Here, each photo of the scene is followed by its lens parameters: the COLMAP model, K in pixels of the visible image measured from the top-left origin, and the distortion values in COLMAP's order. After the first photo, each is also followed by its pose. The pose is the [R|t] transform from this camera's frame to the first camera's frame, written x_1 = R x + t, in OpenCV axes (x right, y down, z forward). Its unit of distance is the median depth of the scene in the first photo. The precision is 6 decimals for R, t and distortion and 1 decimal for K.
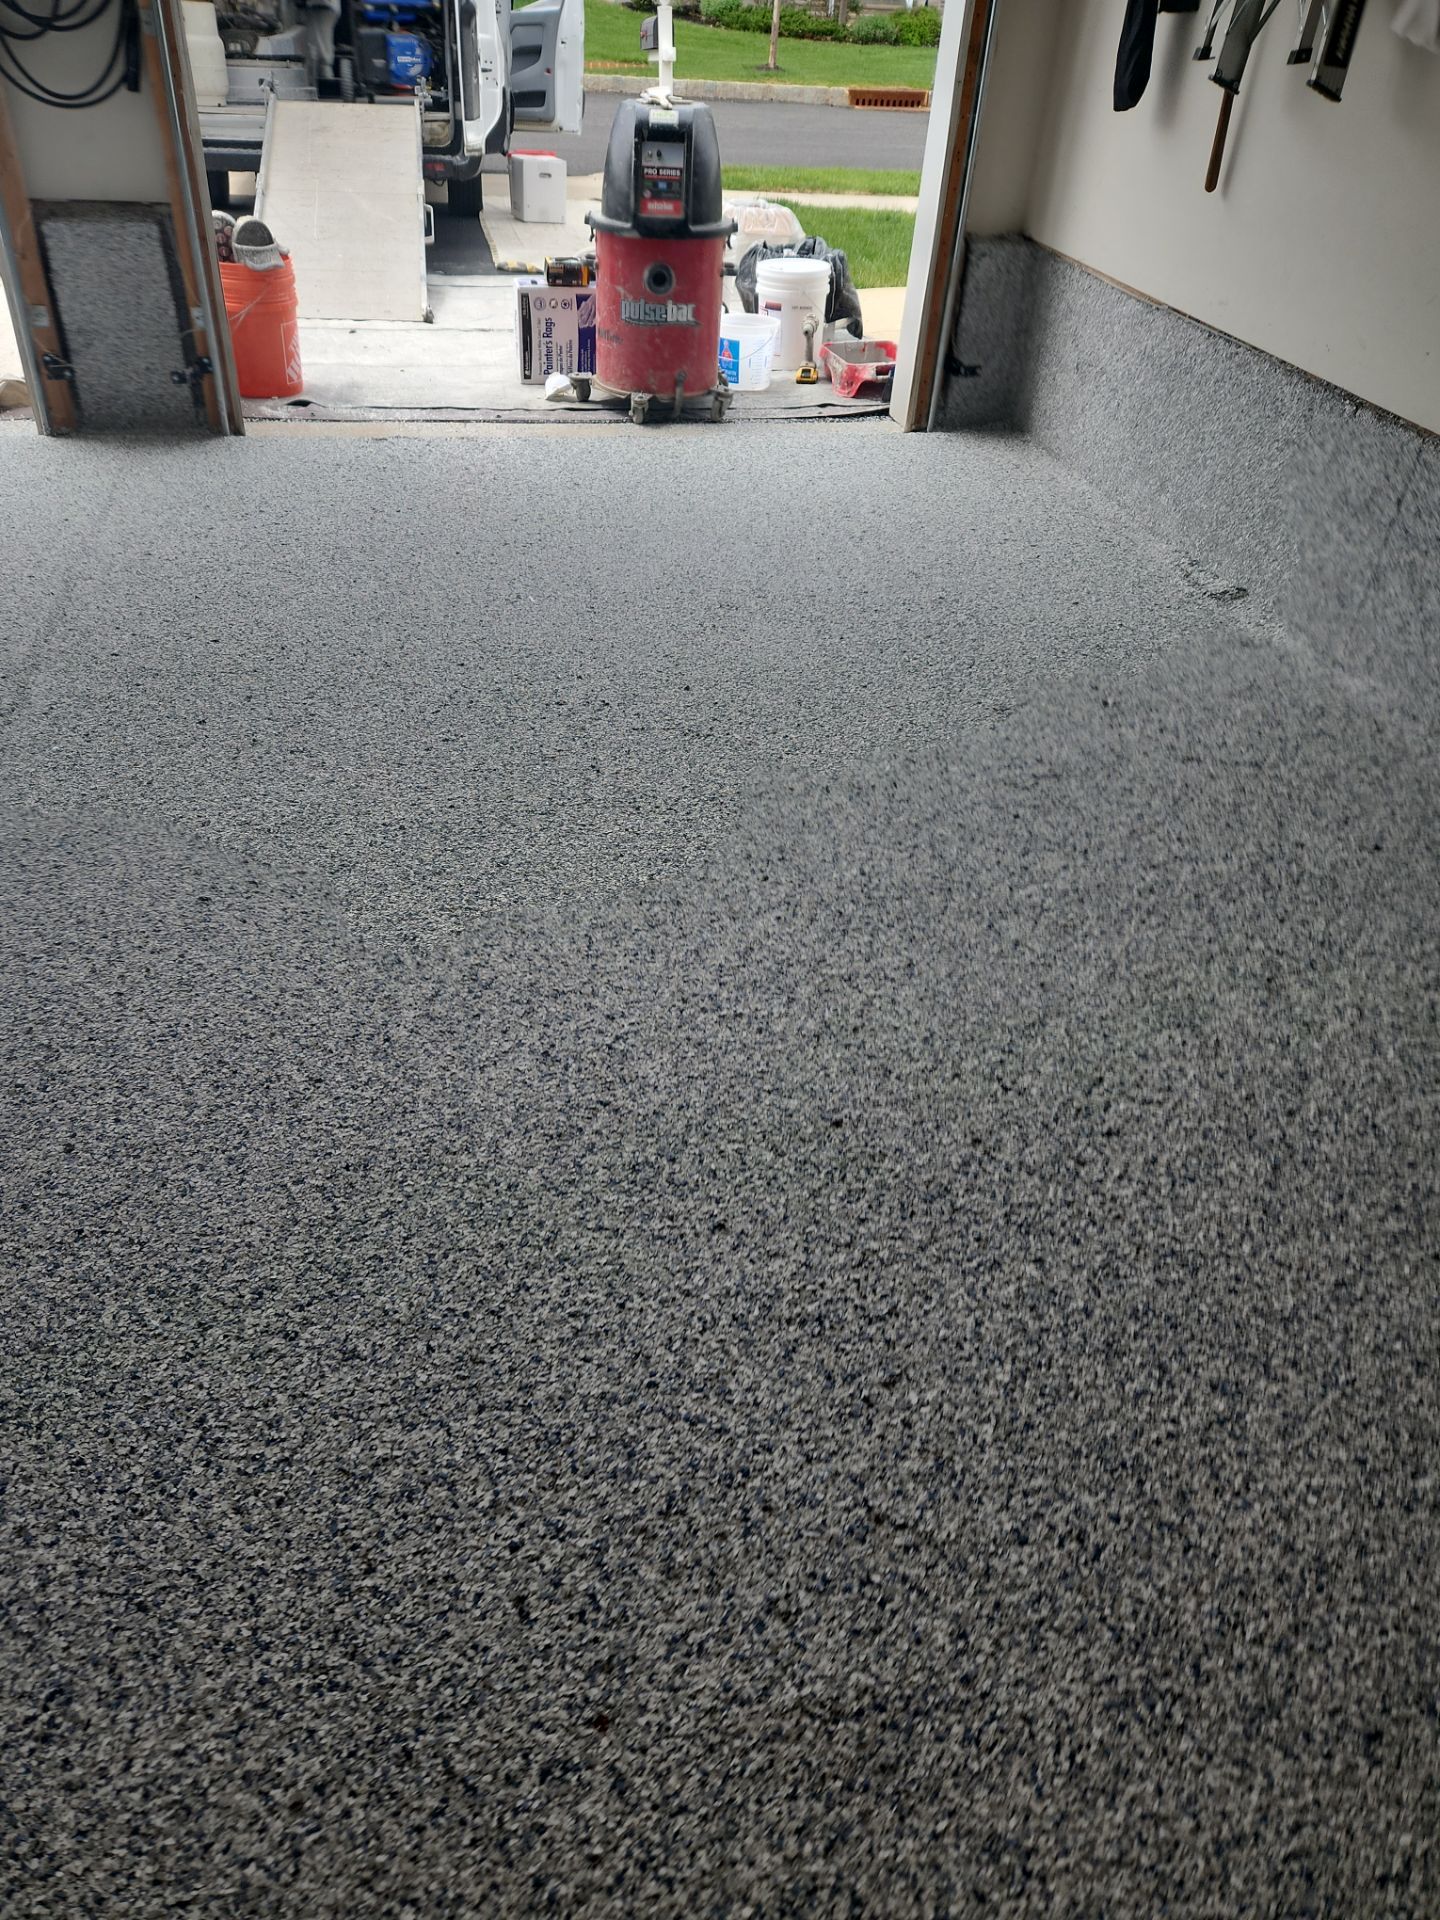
lens RADIAL K [[1382.0, 0, 718.7], [0, 1382.0, 957.2], [0, 0, 1]] dist [0.048409, -0.028342]
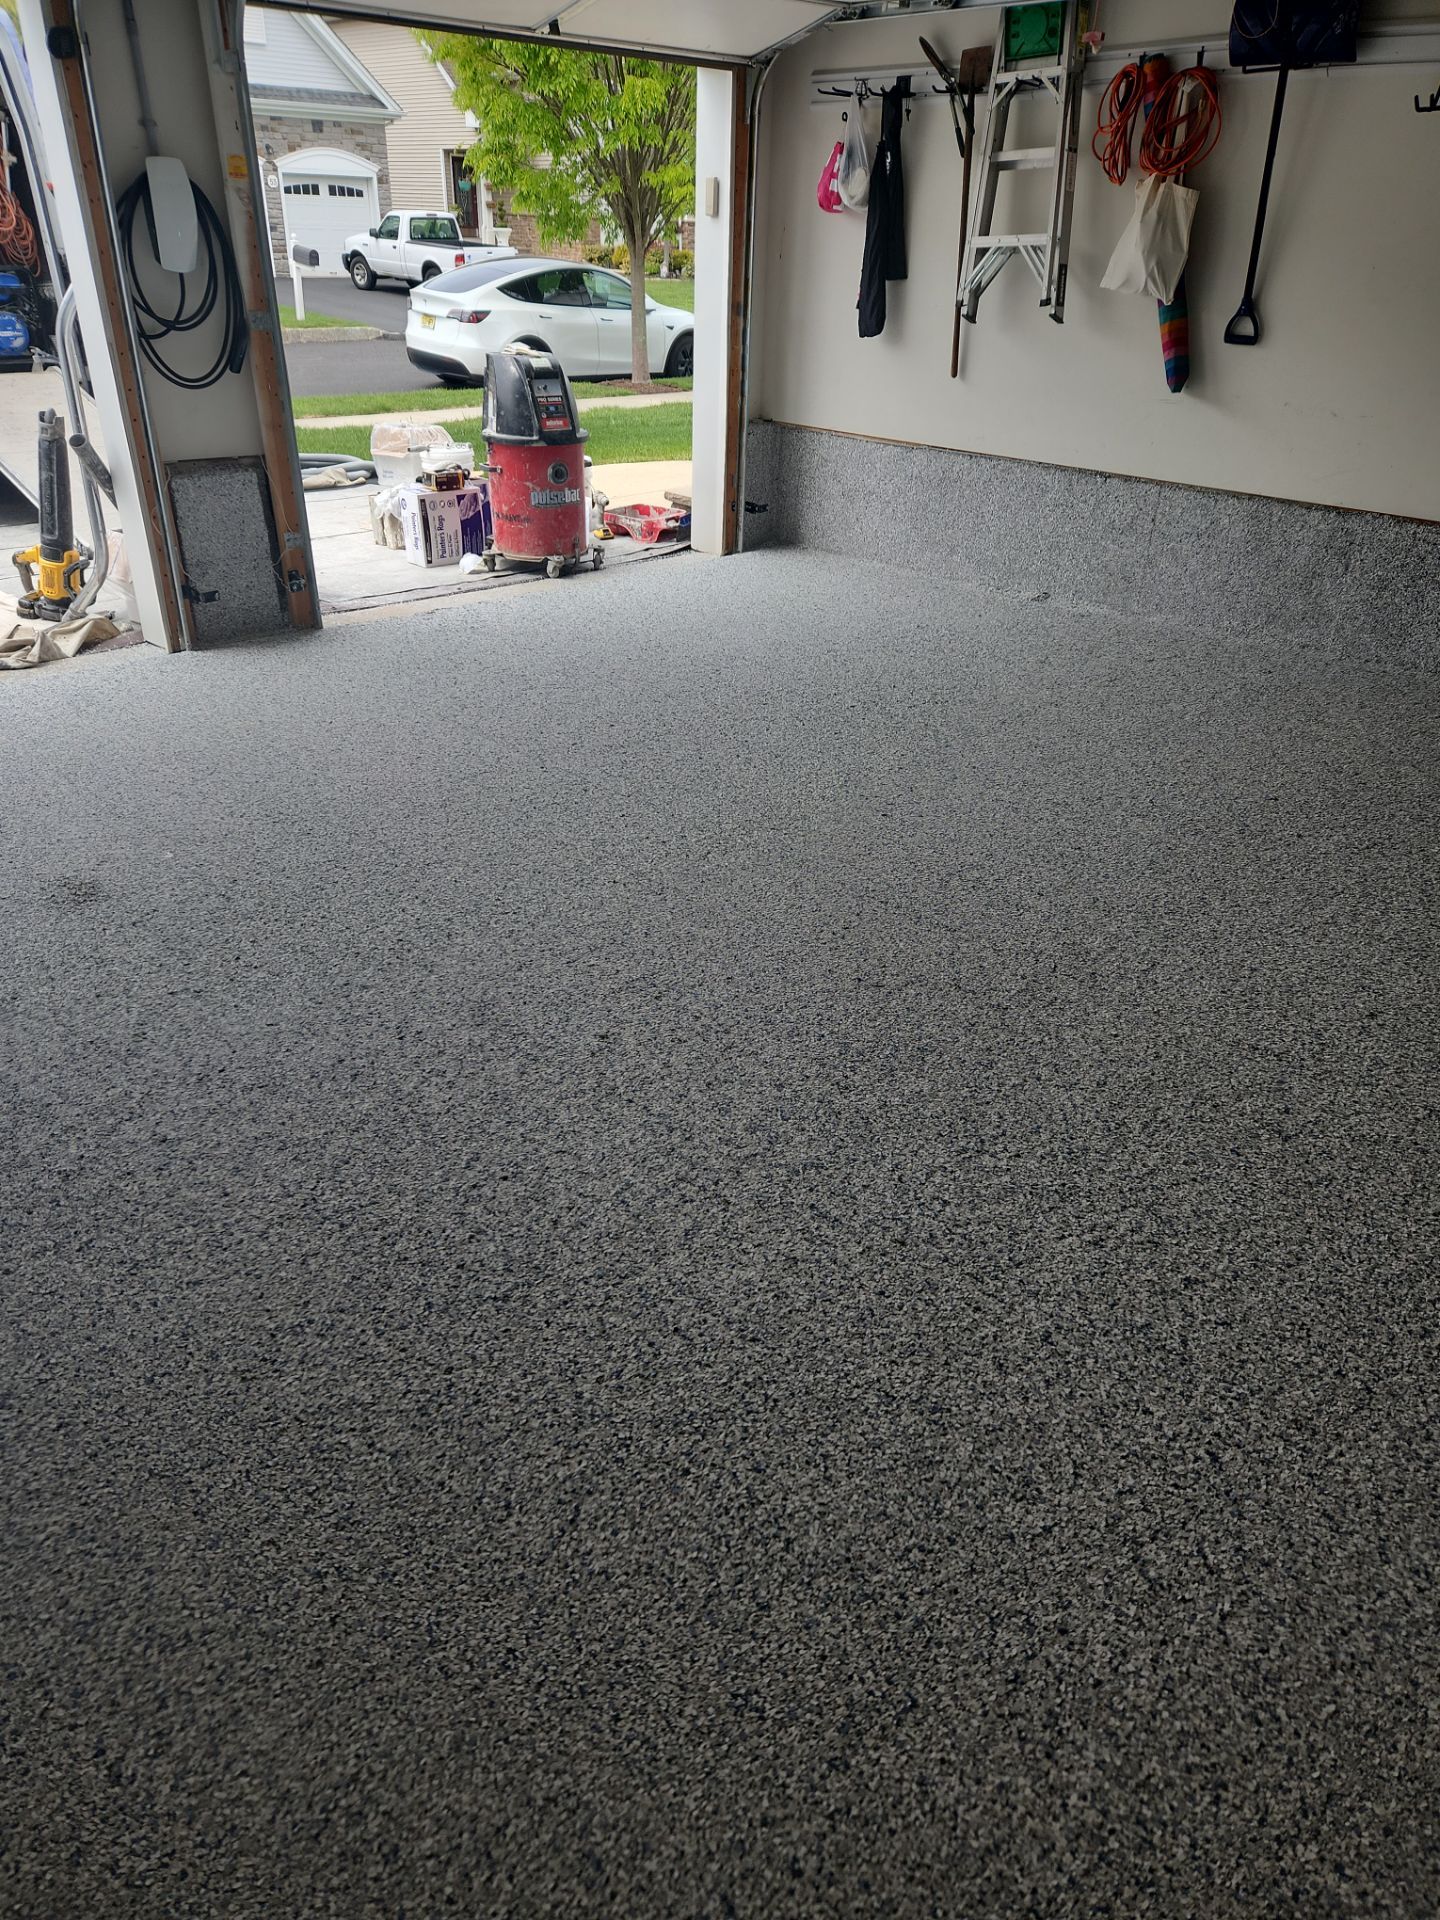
lens RADIAL K [[1382.0, 0, 718.0], [0, 1382.0, 968.7], [0, 0, 1]] dist [0.048409, -0.028342]
pose [[0.814993, -0.289959, 0.501707, -0.754112], [0.346991, 0.937616, -0.021776, 0.051502], [-0.464094, 0.191835, 0.864763, -0.154416]]
